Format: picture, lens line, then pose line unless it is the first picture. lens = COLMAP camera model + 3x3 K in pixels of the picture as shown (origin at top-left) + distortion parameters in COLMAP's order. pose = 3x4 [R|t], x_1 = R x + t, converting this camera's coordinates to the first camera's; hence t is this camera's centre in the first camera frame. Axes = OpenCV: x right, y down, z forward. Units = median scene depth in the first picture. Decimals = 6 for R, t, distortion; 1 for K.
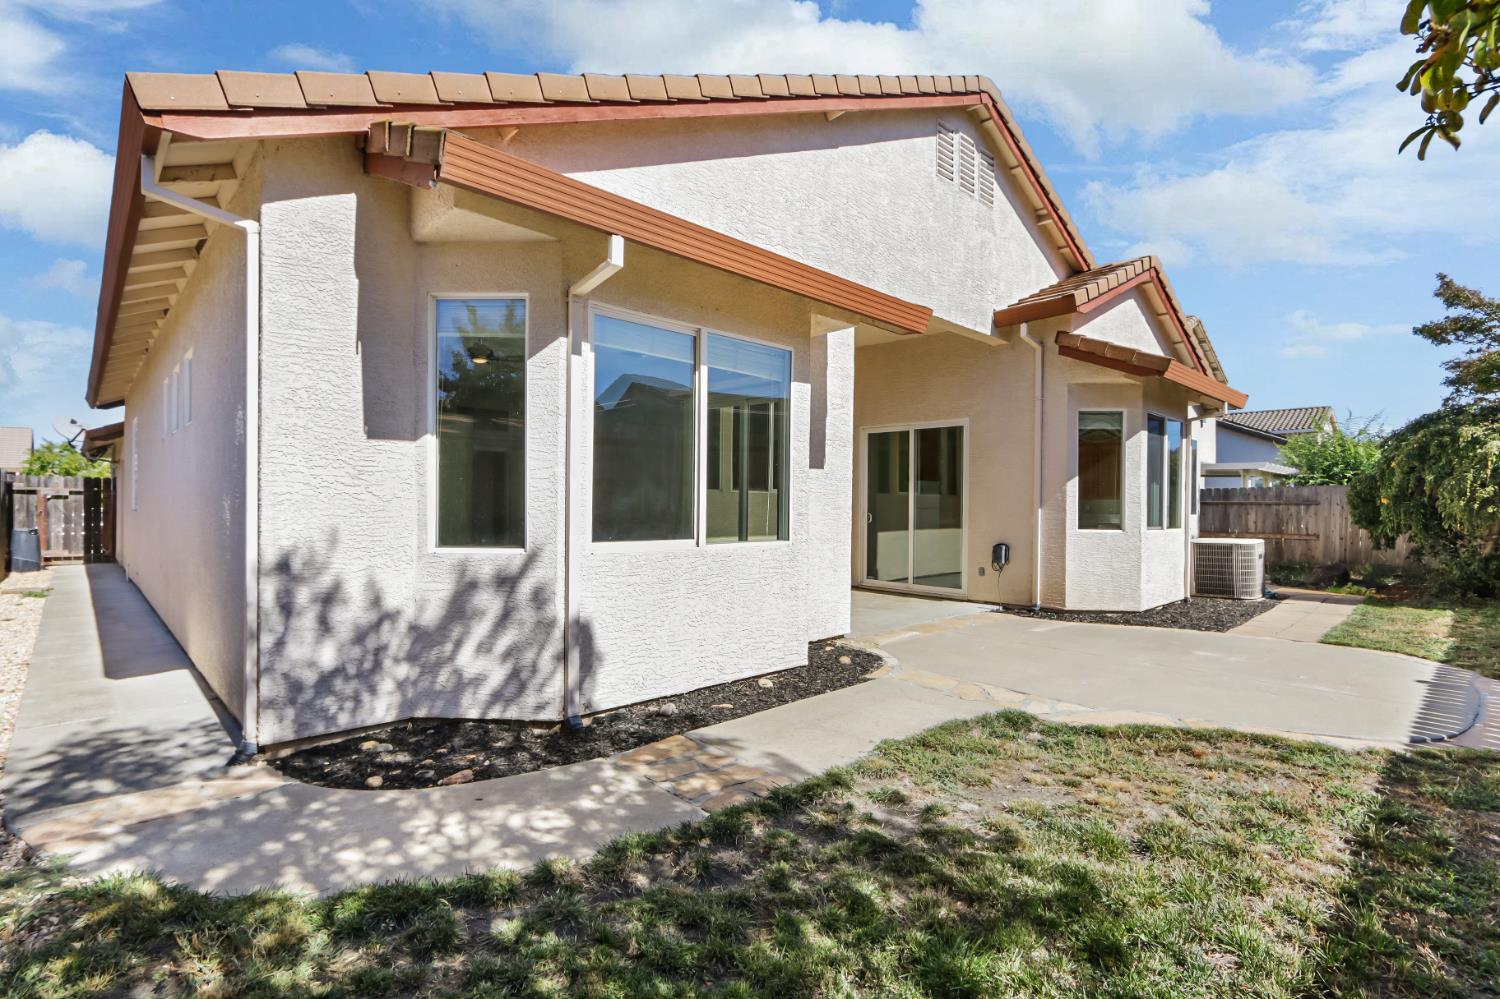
lens RADIAL K [[717.2, 0, 741.3], [0, 717.2, 505.1], [0, 0, 1]] dist [-0.000326, 0.005564]
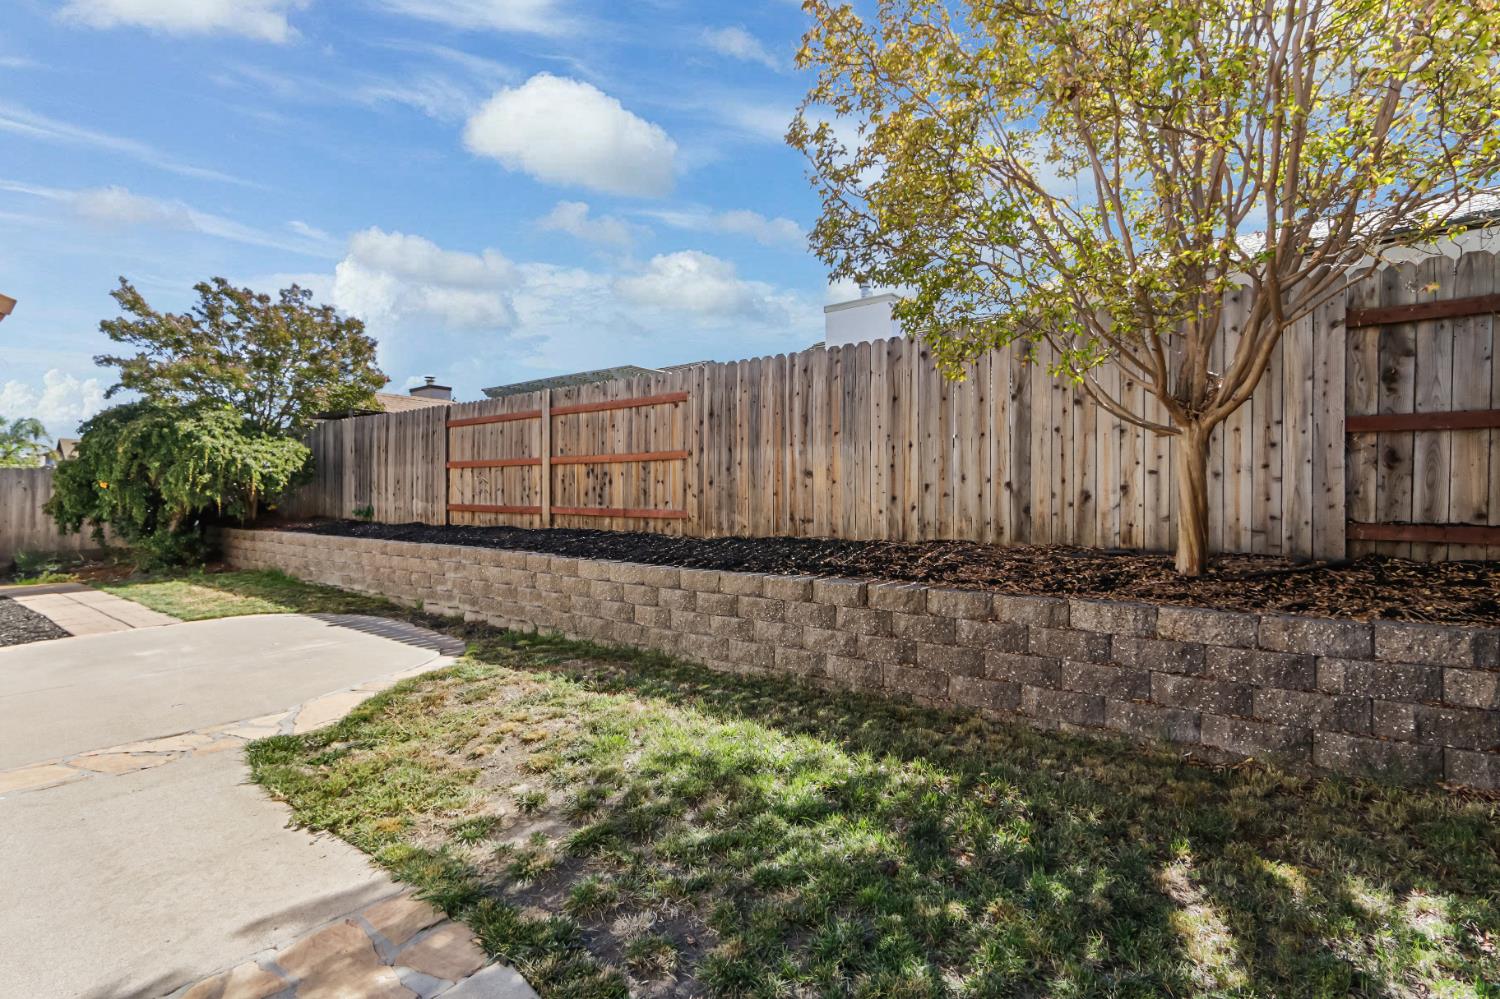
lens RADIAL K [[668.7, 0, 745.7], [0, 668.7, 496.0], [0, 0, 1]] dist [-0.000854, -0.000029]
pose [[-0.170652, -0.006881, 0.985307, -0.221469], [0.001522, 0.999973, 0.007247, 0.004583], [-0.985330, 0.002737, -0.170637, 0.297699]]
